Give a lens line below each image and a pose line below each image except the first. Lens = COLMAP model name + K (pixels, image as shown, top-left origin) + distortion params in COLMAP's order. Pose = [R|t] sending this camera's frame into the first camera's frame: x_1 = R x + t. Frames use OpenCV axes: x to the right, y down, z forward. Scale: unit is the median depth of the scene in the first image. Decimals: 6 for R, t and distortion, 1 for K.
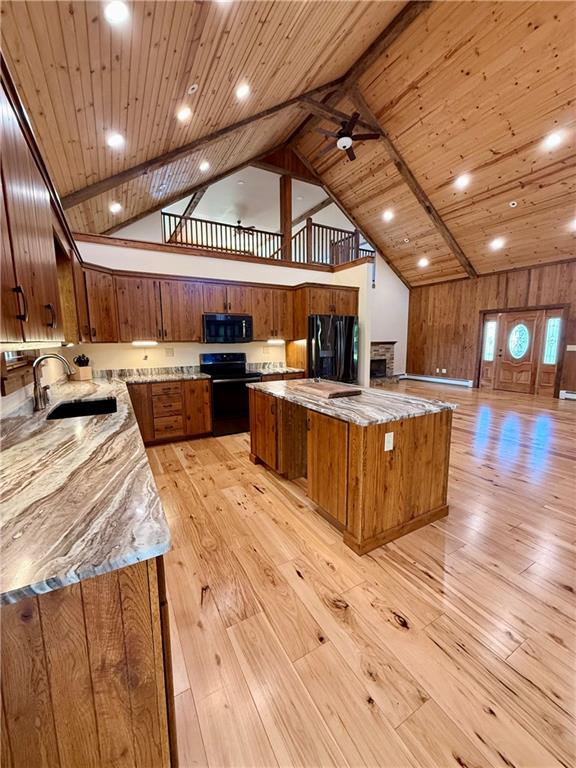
lens RADIAL K [[305.4, 0, 288.5], [0, 305.4, 381.2], [0, 0, 1]] dist [-0.000745, -0.000088]
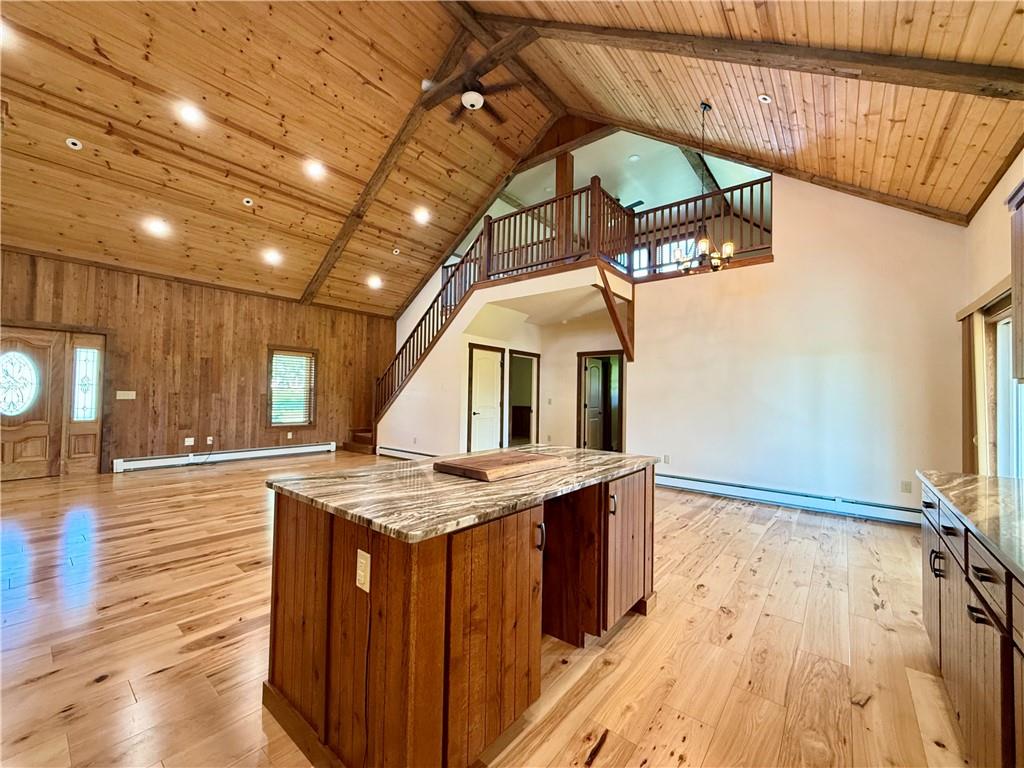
lens RADIAL K [[407.2, 0, 509.7], [0, 407.2, 385.0], [0, 0, 1]] dist [-0.000745, -0.000088]
pose [[-0.357957, 0.024433, 0.933418, -0.363036], [0.111575, 0.993614, 0.016779, -0.079425], [-0.927048, 0.110152, -0.358397, 0.818411]]
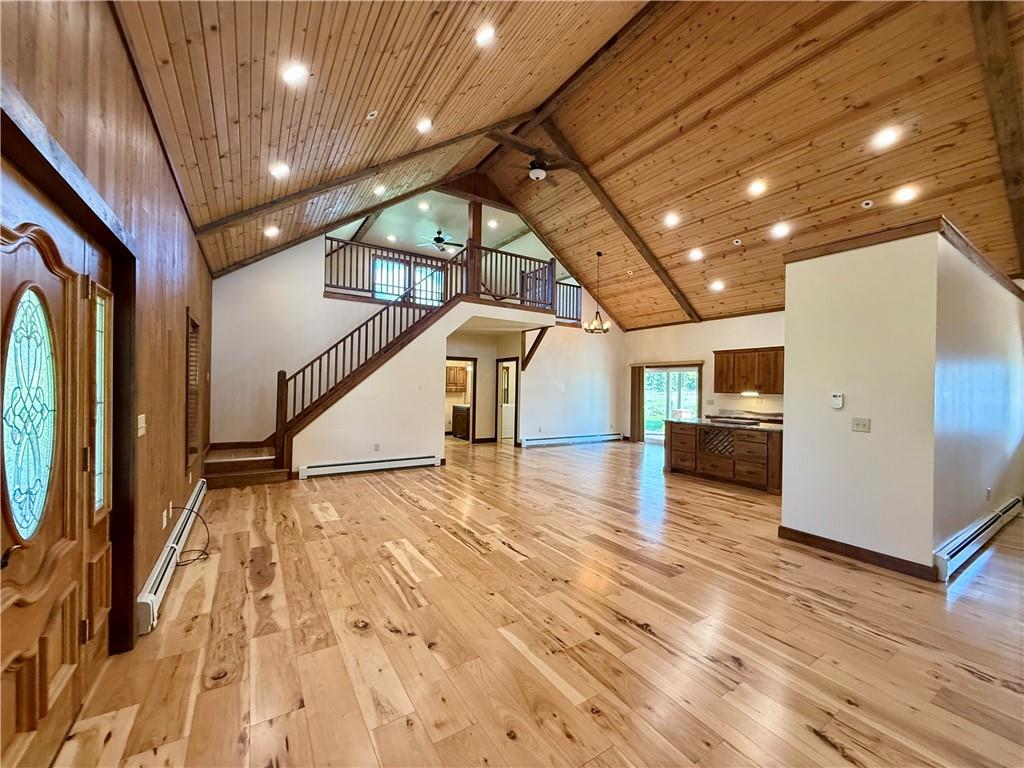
lens RADIAL K [[407.2, 0, 509.7], [0, 407.2, 385.0], [0, 0, 1]] dist [-0.000745, -0.000088]
pose [[-0.998769, -0.007880, -0.048973, 0.991229], [-0.014130, 0.991594, 0.128614, -0.298950], [0.047548, 0.129147, -0.990485, 2.105233]]
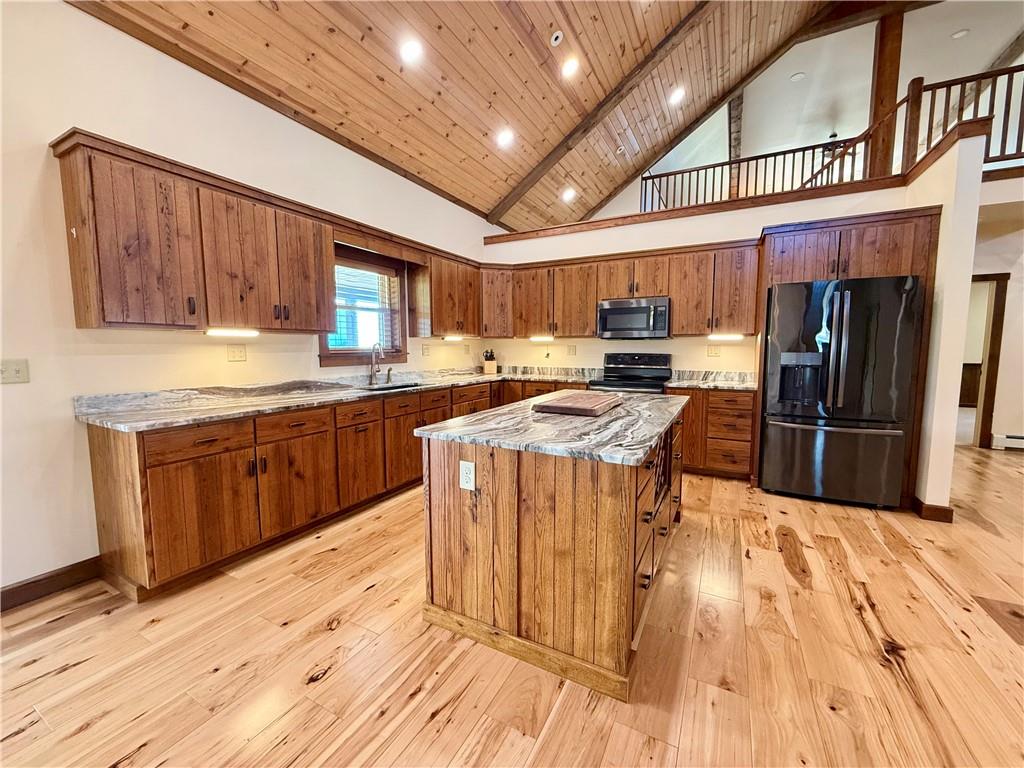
lens RADIAL K [[407.2, 0, 509.7], [0, 407.2, 385.0], [0, 0, 1]] dist [-0.000745, -0.000088]
pose [[0.525048, 0.086114, -0.846705, 0.504584], [-0.116862, 0.992739, 0.028499, -0.012341], [0.843011, 0.083985, 0.531299, 0.280734]]
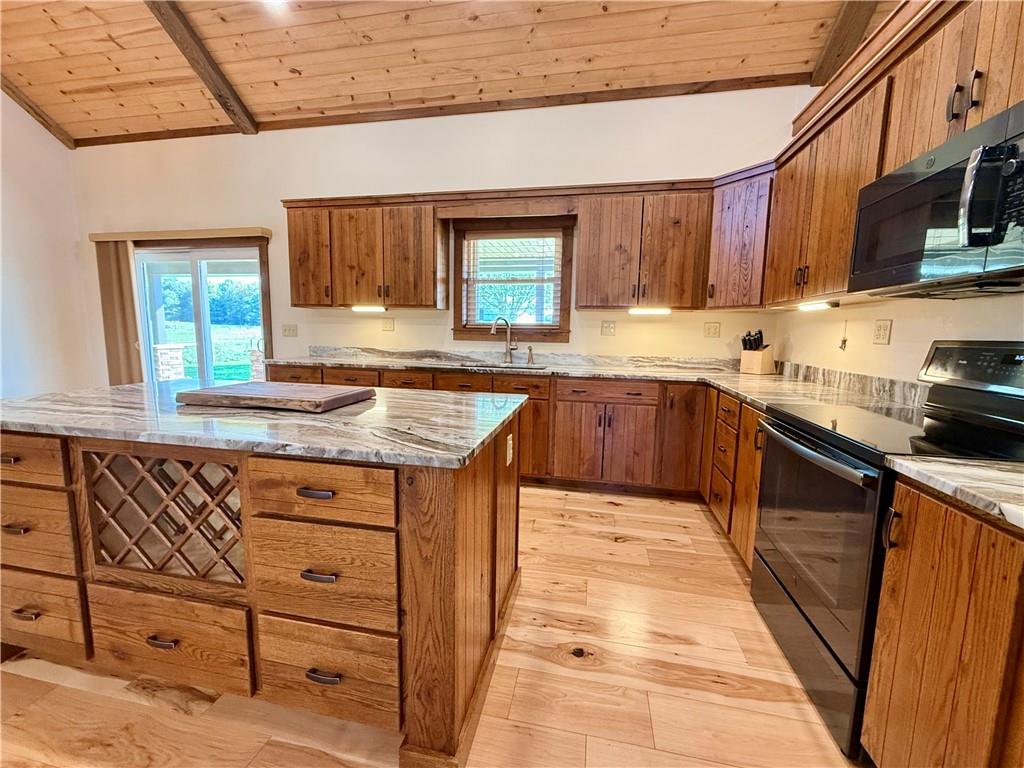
lens RADIAL K [[421.1, 0, 507.3], [0, 421.1, 384.4], [0, 0, 1]] dist [0.000365, 0.000074]
pose [[-0.664276, 0.089731, -0.742082, 0.227740], [-0.114559, 0.968819, 0.219695, -0.098076], [0.738656, 0.230950, -0.633284, 1.053458]]
